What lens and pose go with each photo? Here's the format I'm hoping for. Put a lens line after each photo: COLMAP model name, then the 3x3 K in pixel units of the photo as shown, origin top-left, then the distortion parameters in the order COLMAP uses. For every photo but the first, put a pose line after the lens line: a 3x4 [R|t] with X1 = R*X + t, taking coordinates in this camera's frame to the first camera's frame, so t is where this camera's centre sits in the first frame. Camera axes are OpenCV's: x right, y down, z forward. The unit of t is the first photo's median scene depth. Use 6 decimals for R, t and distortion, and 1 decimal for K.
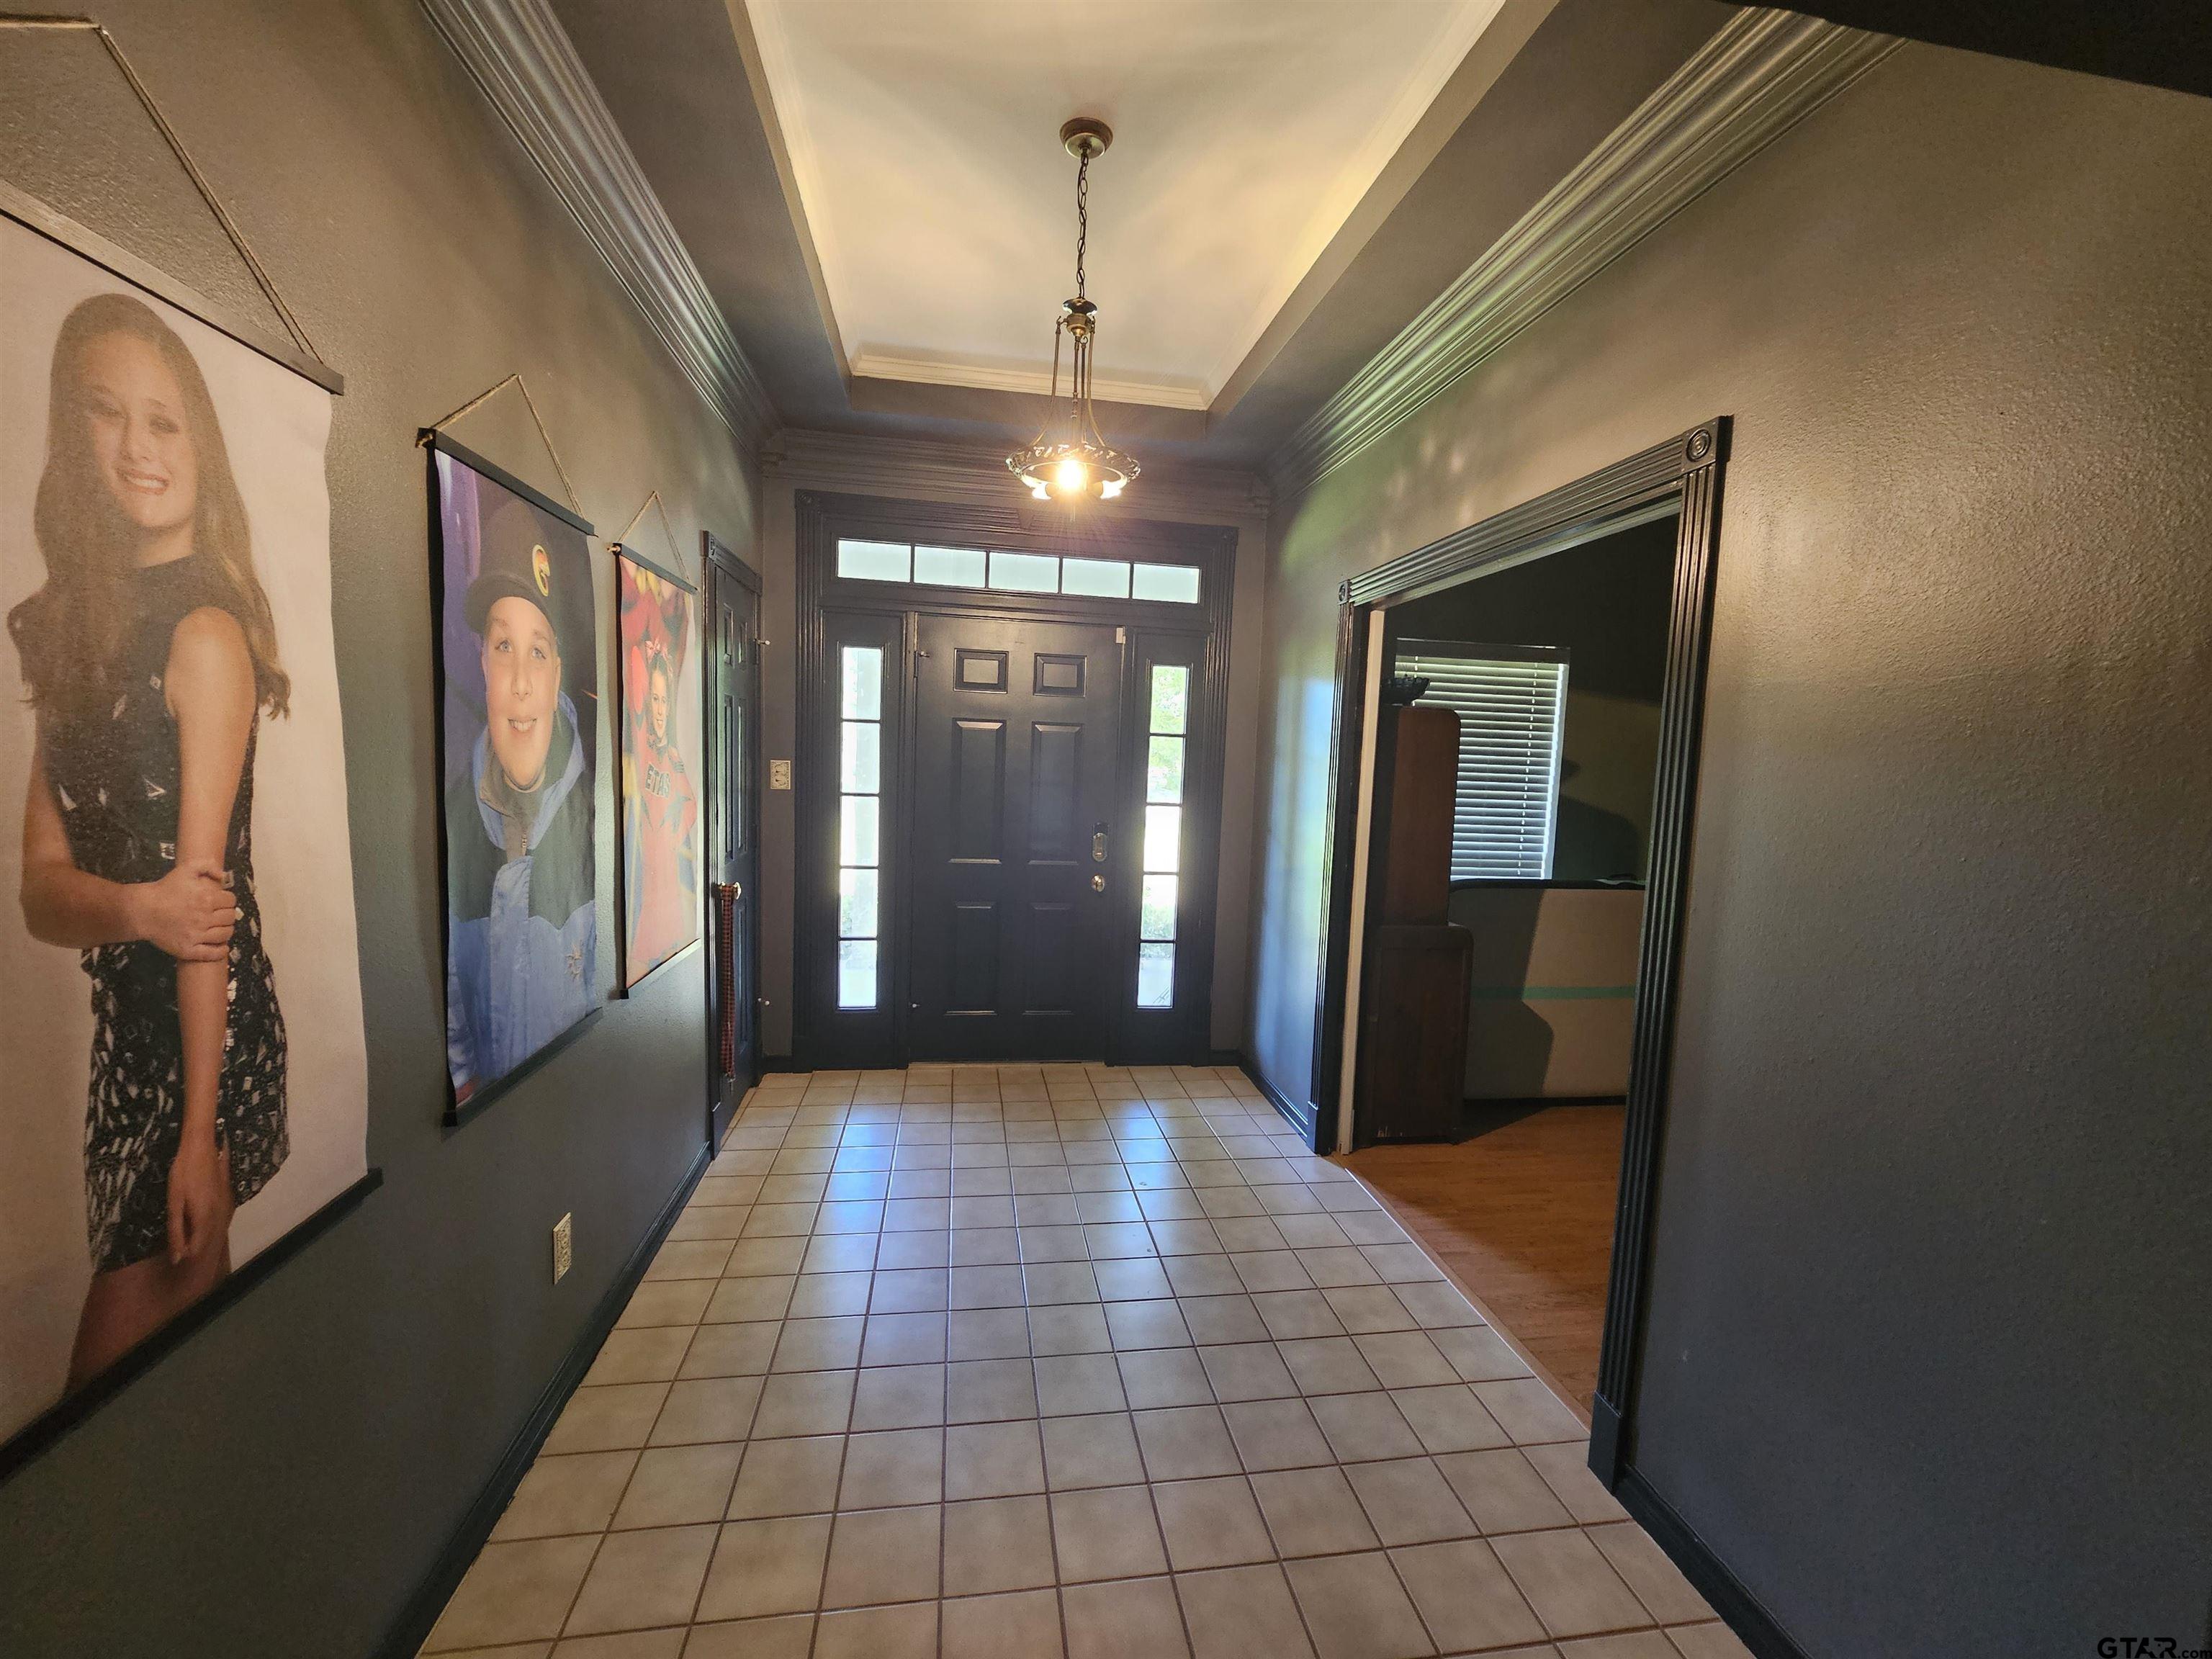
lens RADIAL K [[903.9, 0, 1106.0], [0, 903.9, 829.5], [0, 0, 1]] dist [0.002084, 0.000042]
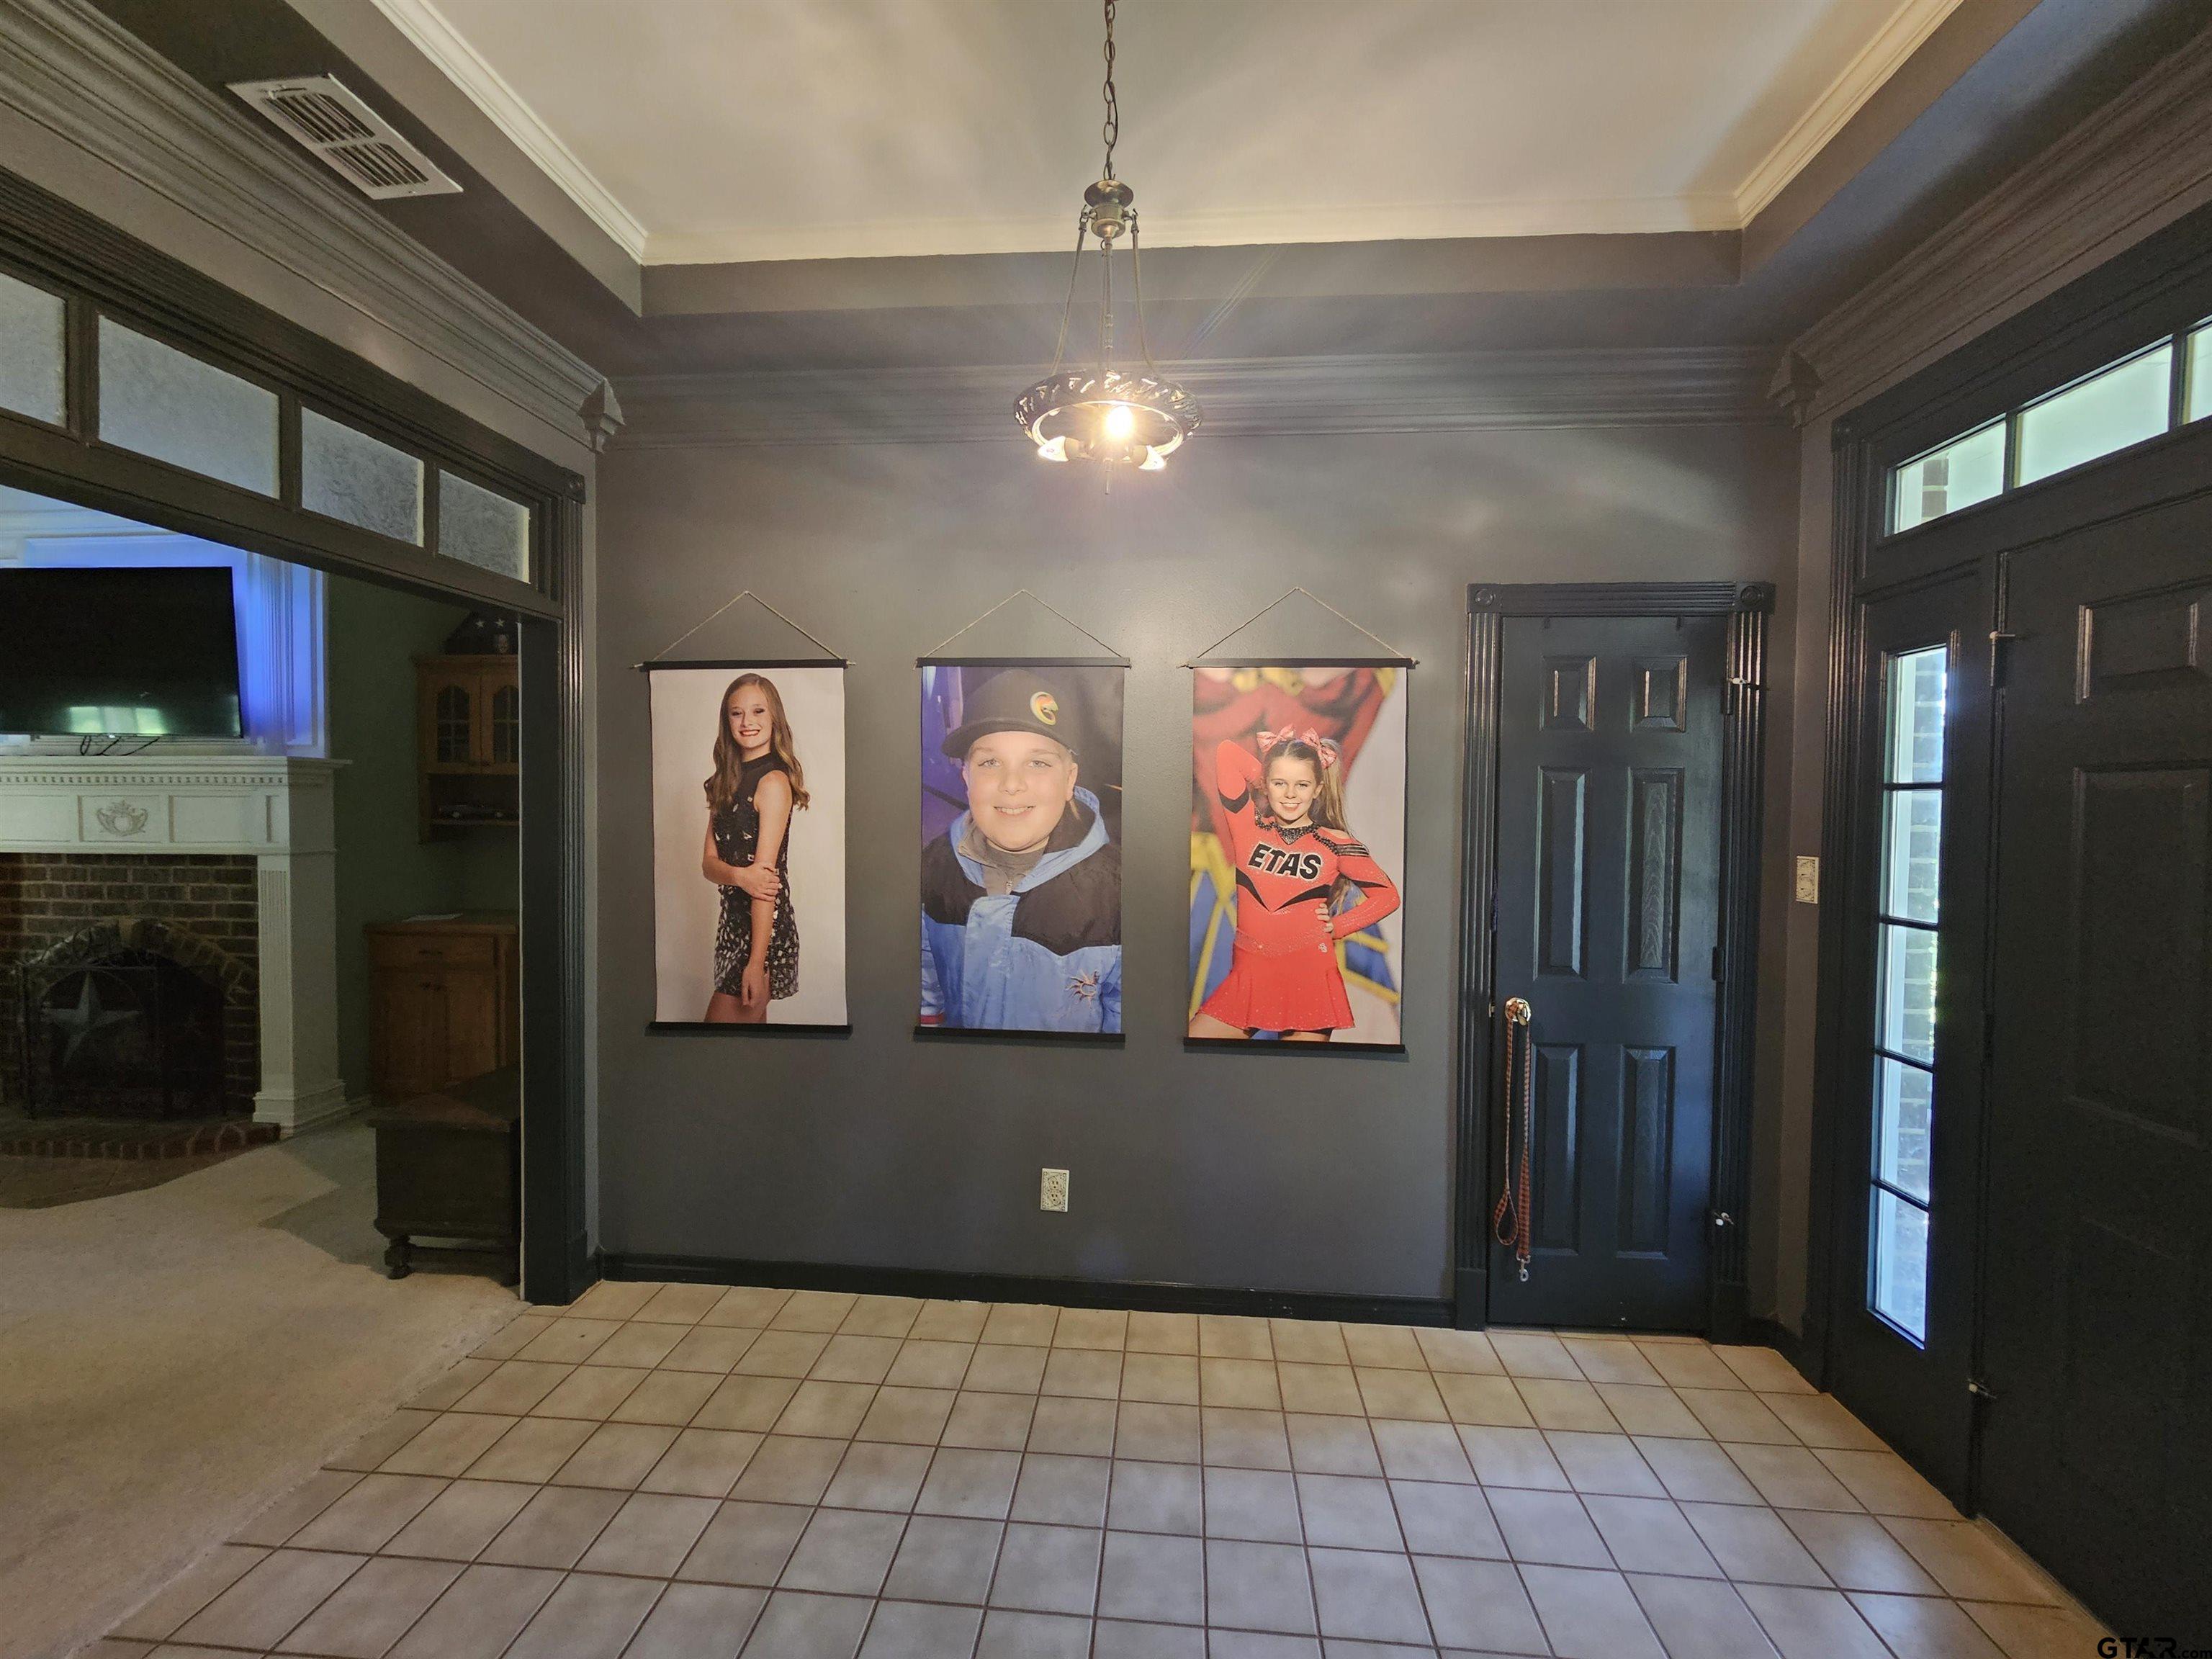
lens RADIAL K [[931.5, 0, 1114.3], [0, 931.5, 823.7], [0, 0, 1]] dist [0.019457, -0.000093]
pose [[-0.228624, -0.025149, -0.973190, 1.426858], [-0.102876, 0.994693, -0.001536, -0.178466], [0.968064, 0.099767, -0.229998, 2.516969]]
